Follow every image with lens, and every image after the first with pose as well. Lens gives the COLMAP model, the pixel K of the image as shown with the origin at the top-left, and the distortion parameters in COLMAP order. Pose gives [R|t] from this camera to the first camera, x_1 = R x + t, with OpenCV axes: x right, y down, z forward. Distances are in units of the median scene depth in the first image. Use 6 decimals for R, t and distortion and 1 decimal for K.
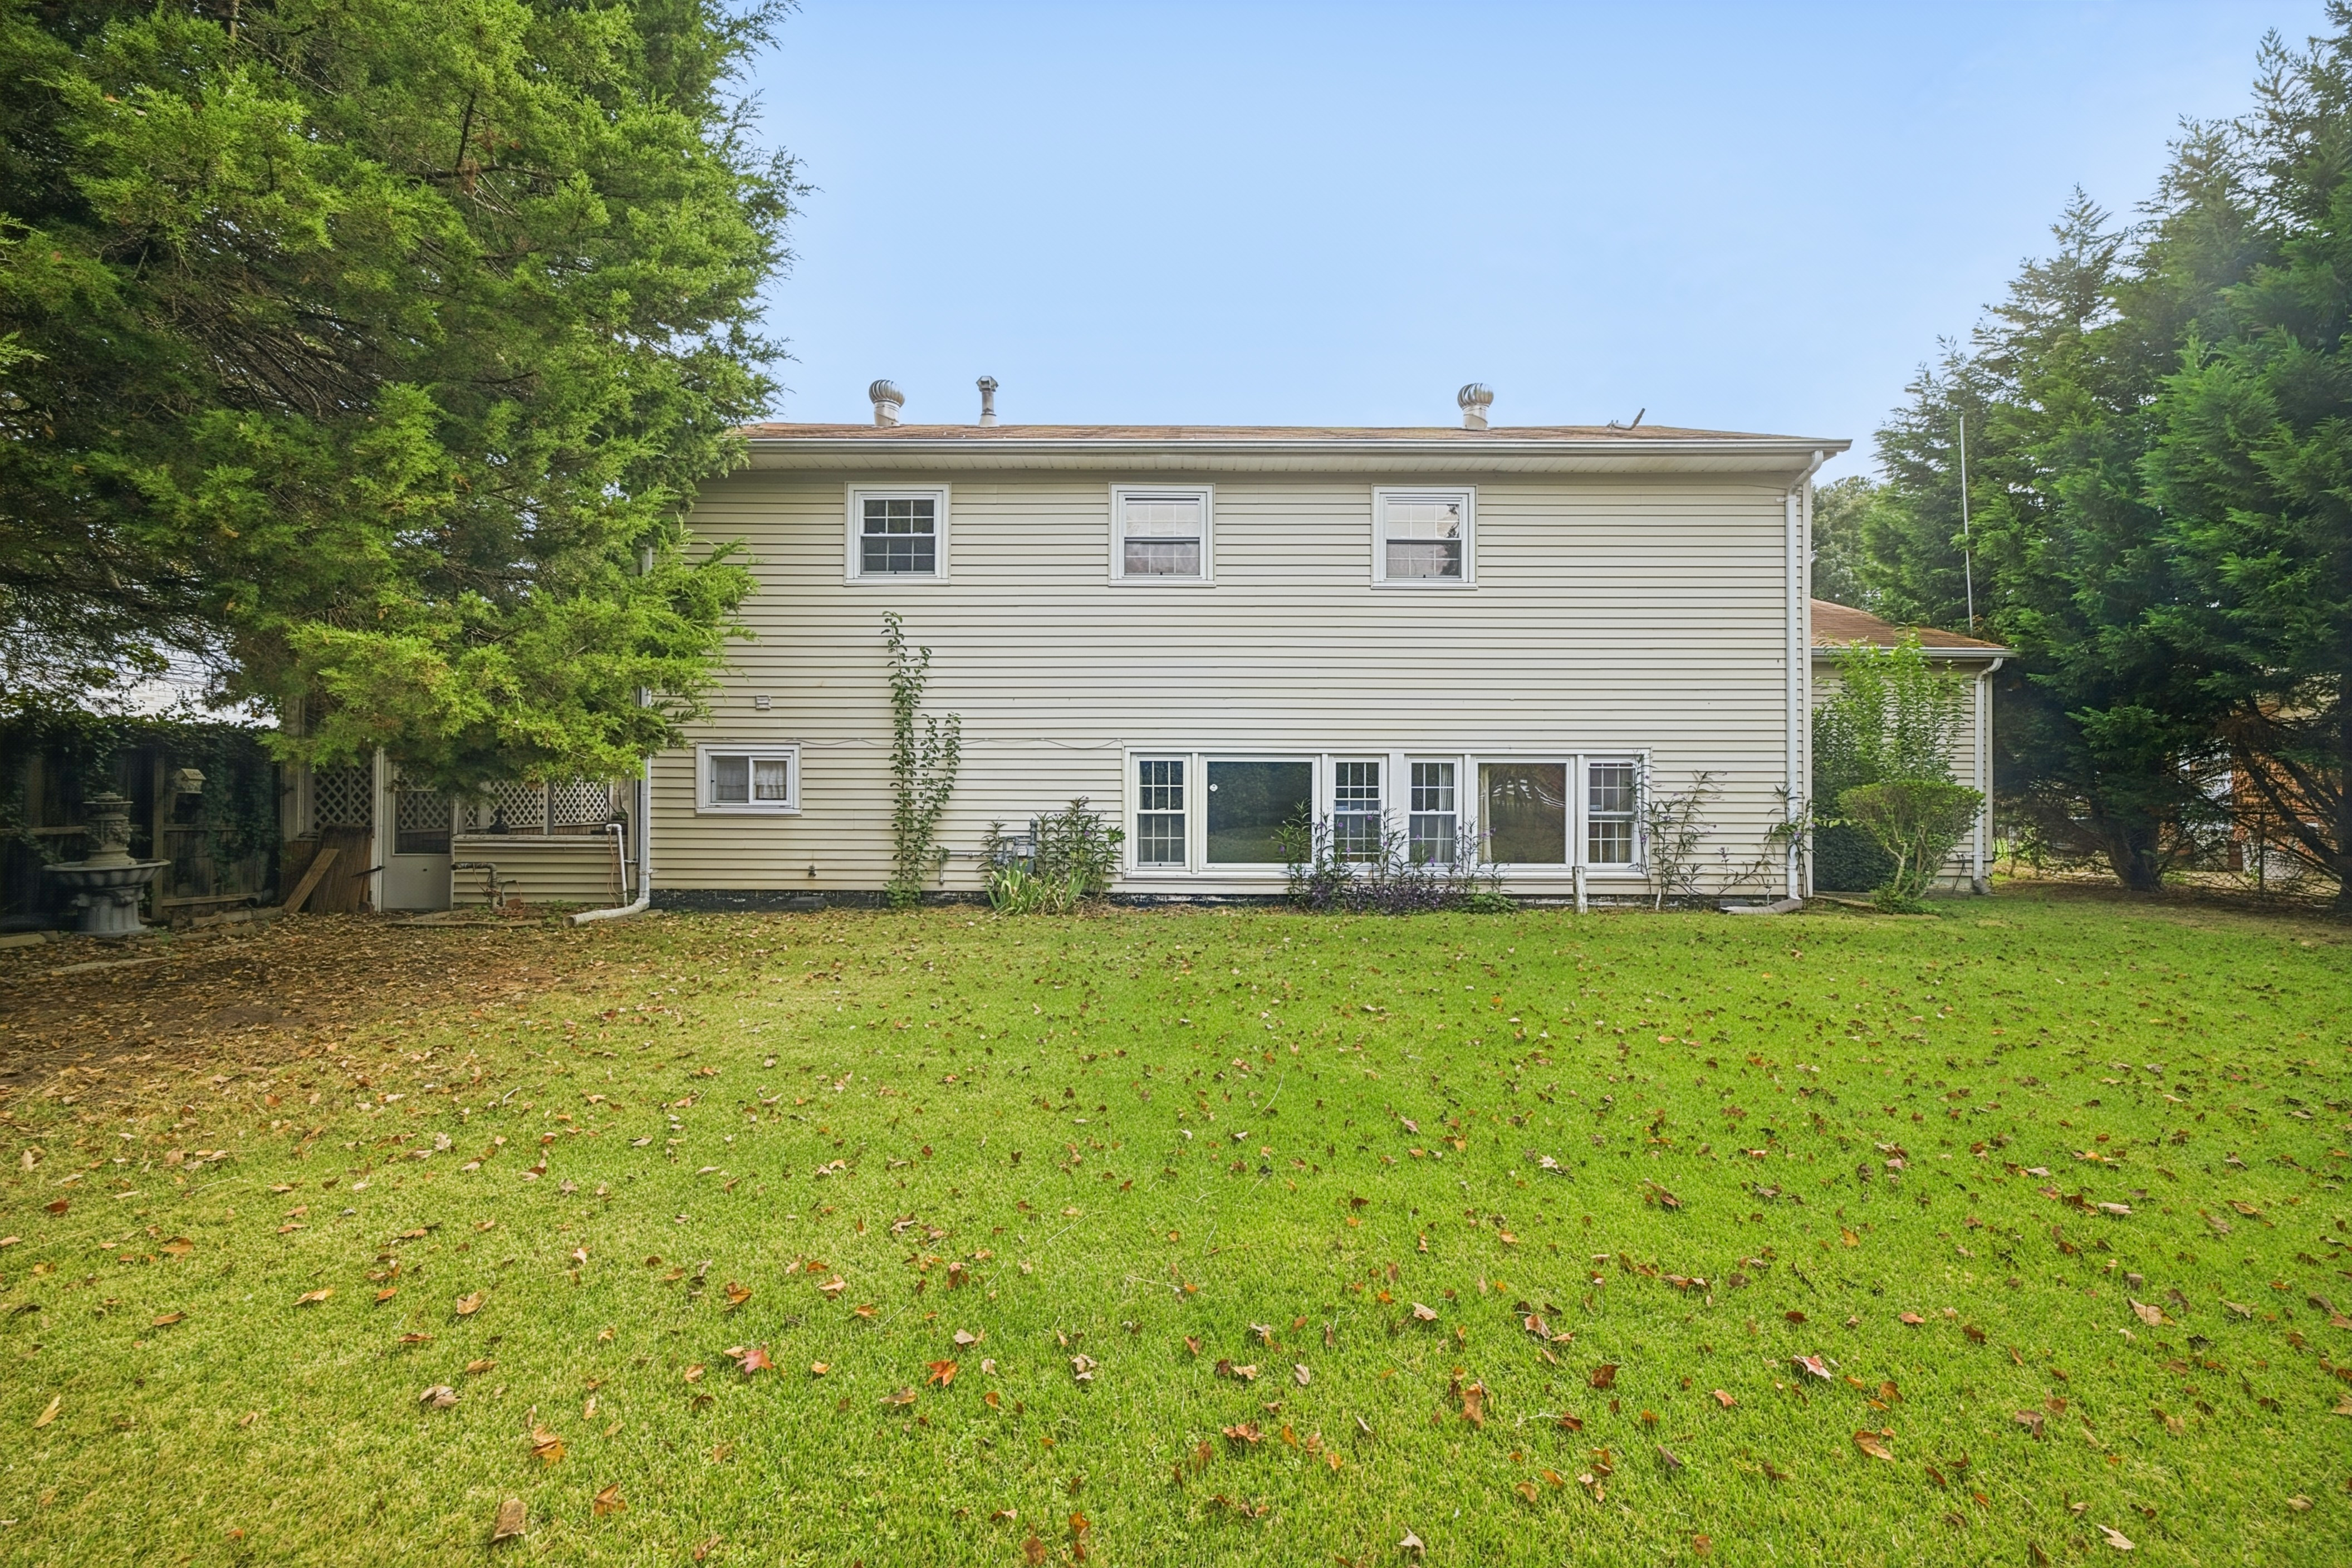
lens RADIAL K [[935.0, 0, 1178.7], [0, 935.0, 796.0], [0, 0, 1]] dist [0.003141, -0.000860]
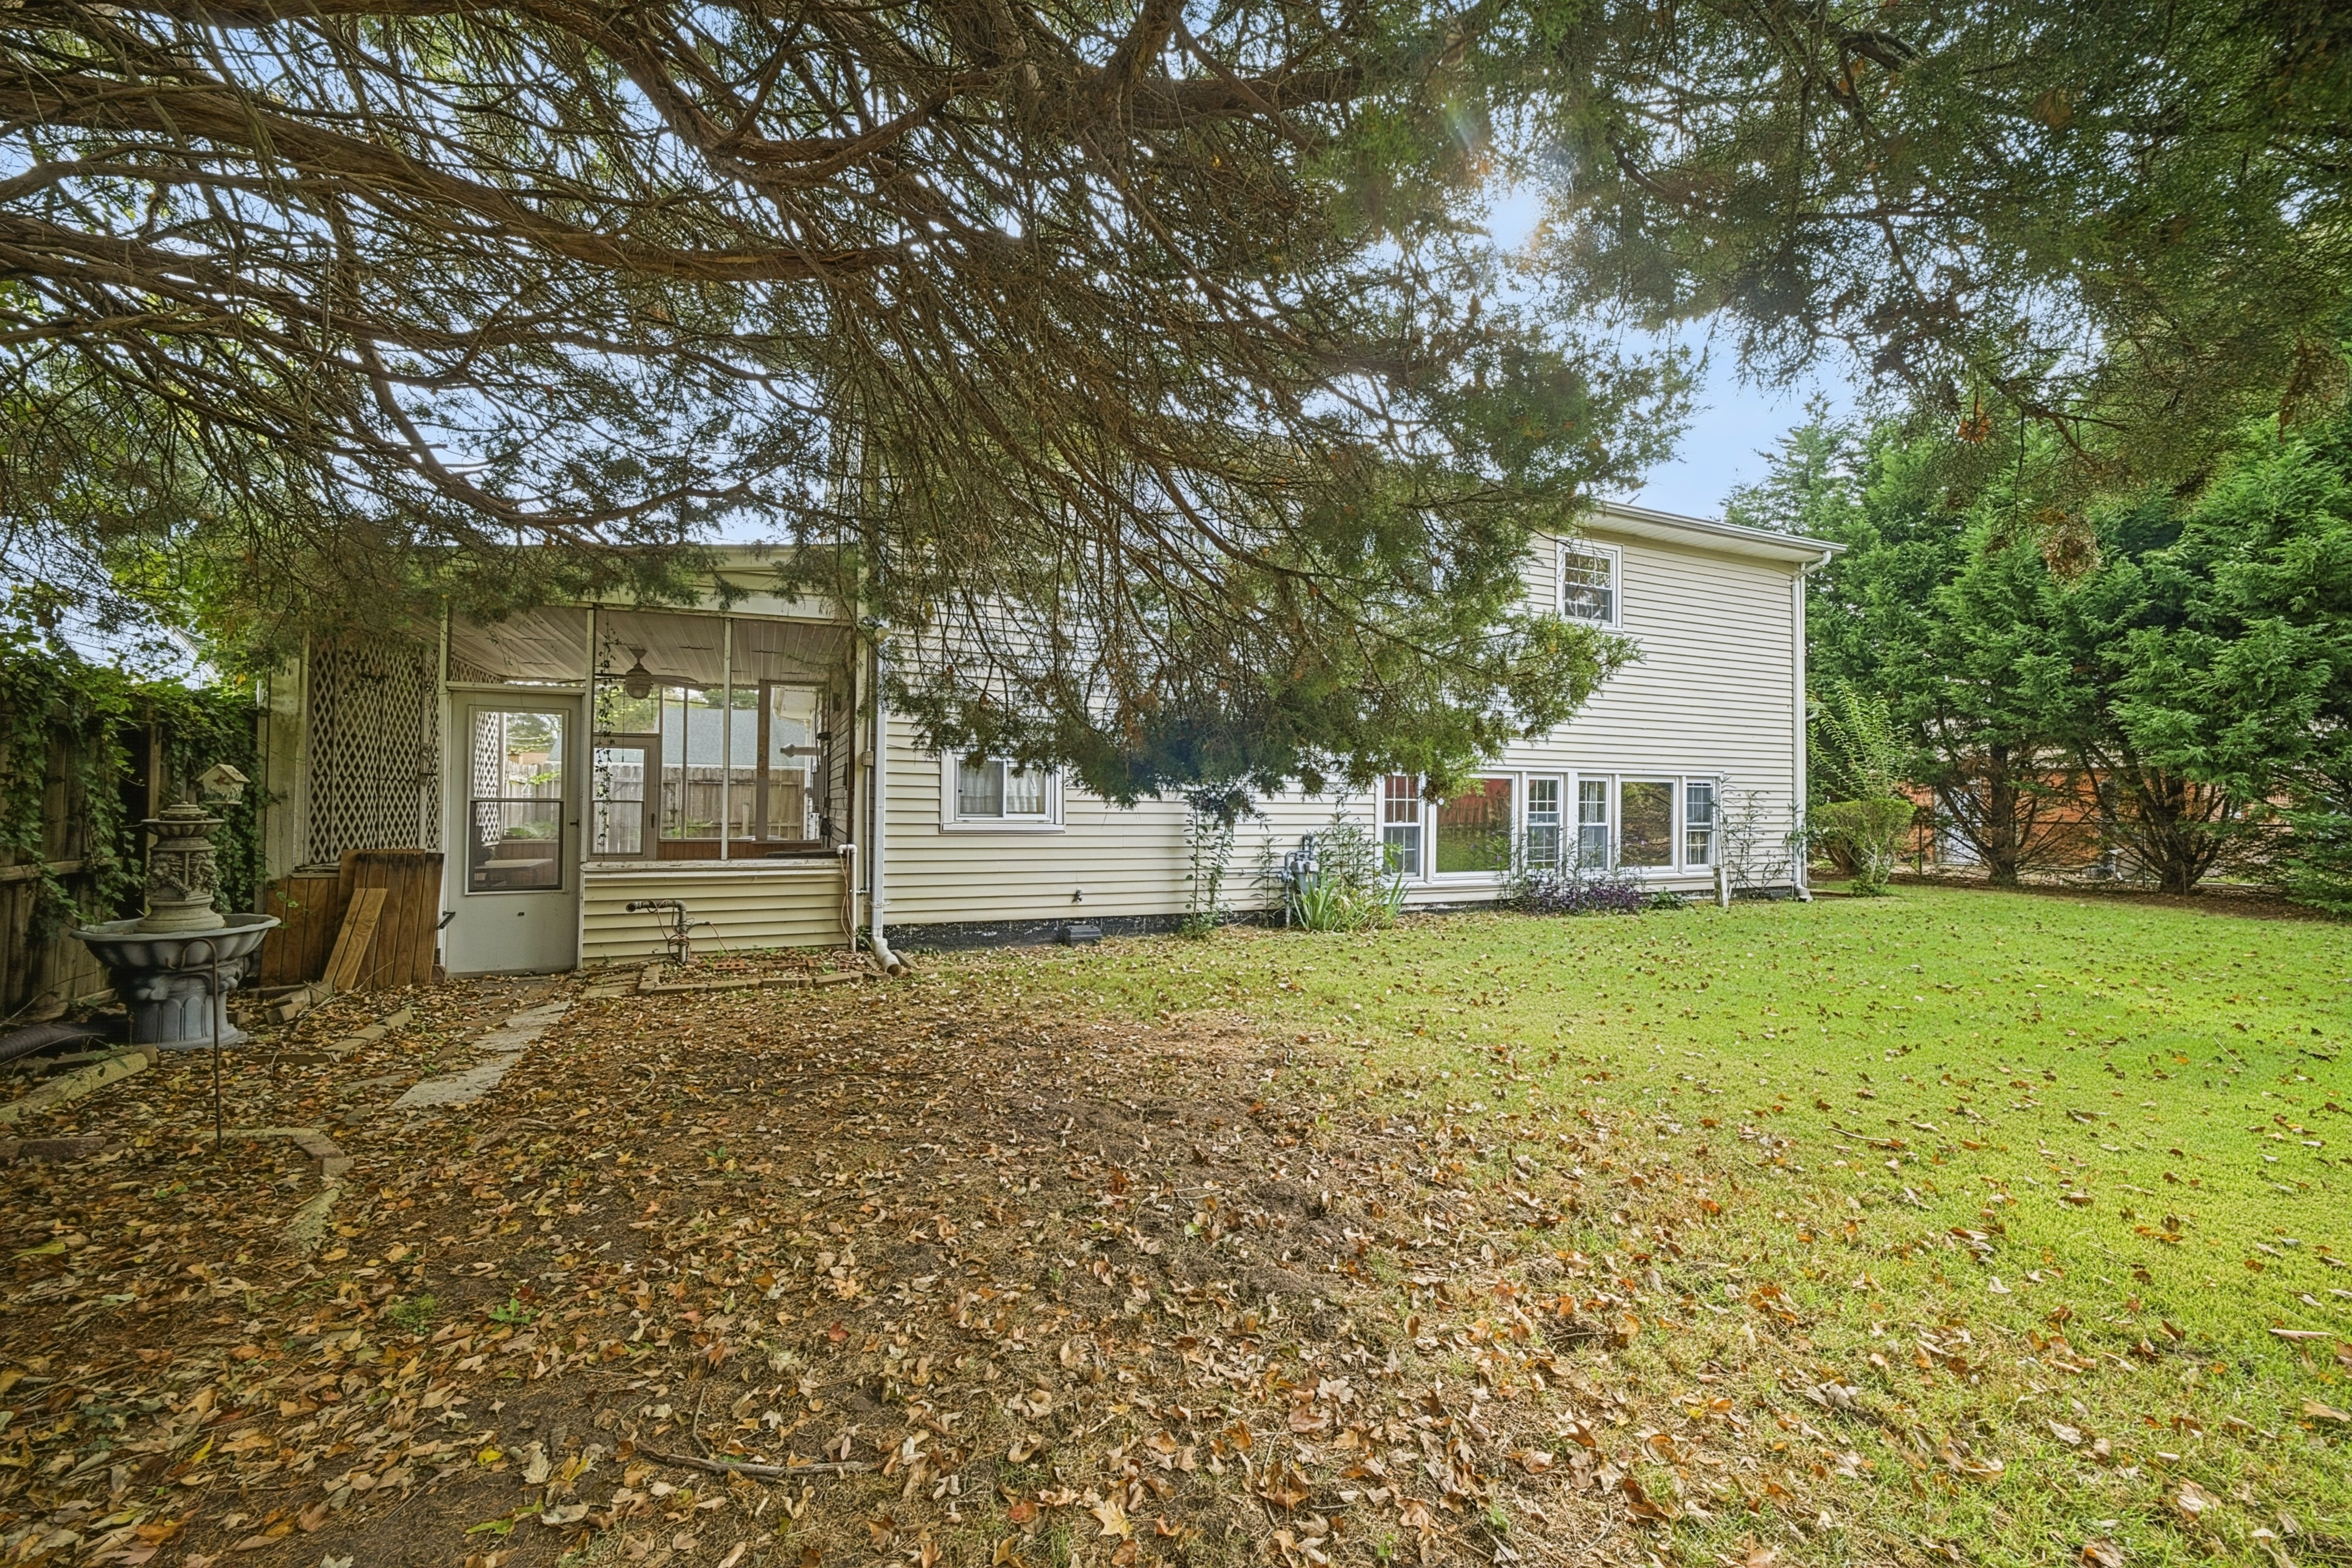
lens RADIAL K [[935.0, 0, 1185.2], [0, 935.0, 791.5], [0, 0, 1]] dist [0.003141, -0.000860]
pose [[0.909678, 0.008400, 0.415230, -0.665841], [-0.004189, 0.999930, -0.011052, -0.007259], [-0.415293, 0.008314, 0.909649, 0.158421]]
